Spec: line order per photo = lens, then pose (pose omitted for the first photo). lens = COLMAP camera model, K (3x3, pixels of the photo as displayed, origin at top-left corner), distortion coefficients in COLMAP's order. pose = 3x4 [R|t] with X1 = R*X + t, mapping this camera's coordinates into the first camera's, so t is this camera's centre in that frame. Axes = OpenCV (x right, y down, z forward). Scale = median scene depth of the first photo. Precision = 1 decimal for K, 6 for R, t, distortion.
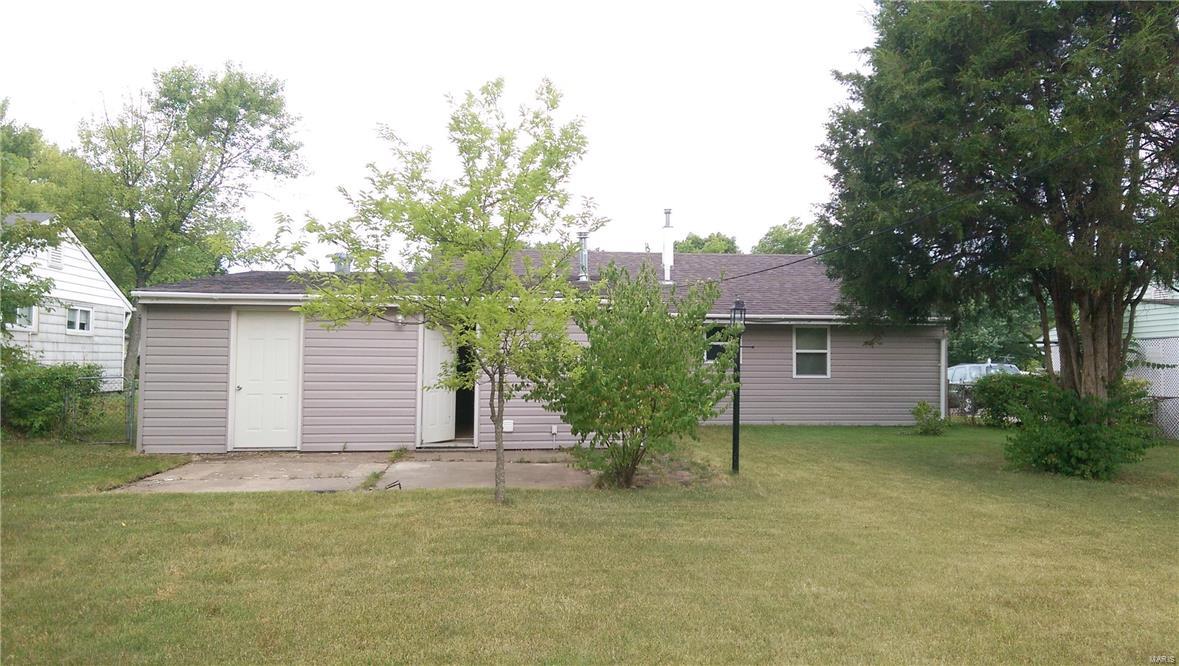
lens RADIAL K [[849.0, 0, 590.2], [0, 849.0, 326.5], [0, 0, 1]] dist [0.098496, -0.160797]
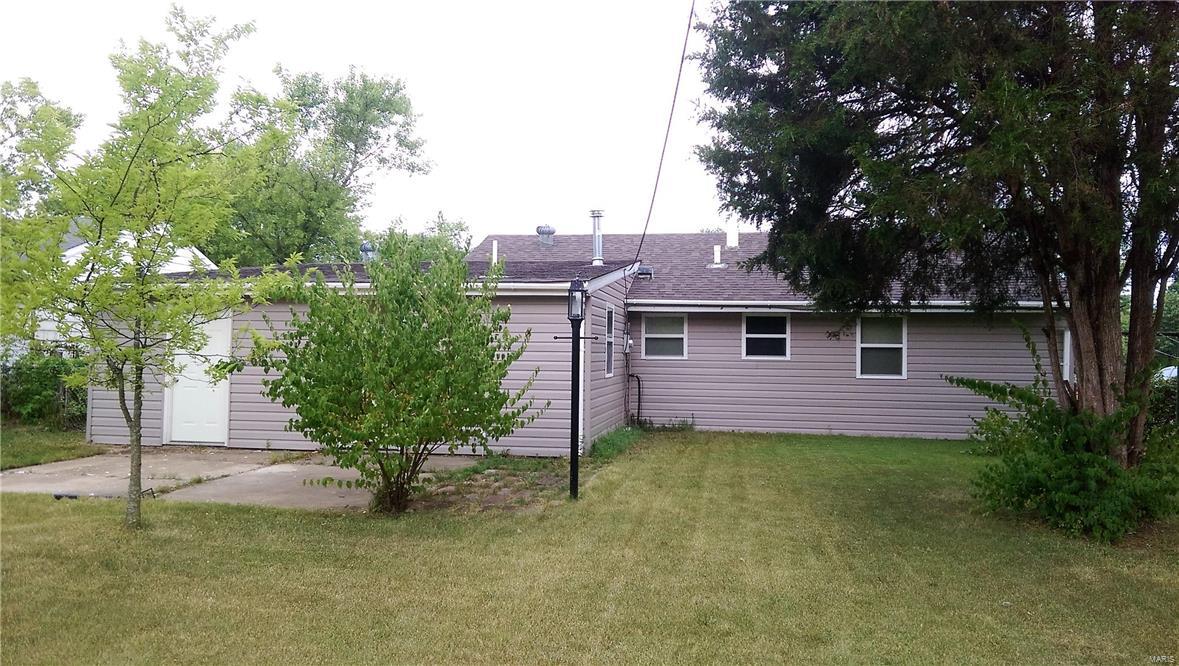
lens RADIAL K [[849.0, 0, 590.2], [0, 849.0, 326.5], [0, 0, 1]] dist [0.098496, -0.160797]
pose [[0.955539, -0.002920, -0.294850, 0.237707], [0.004944, 0.999969, 0.006117, 0.004494], [0.294823, -0.007302, 0.955524, 0.142321]]
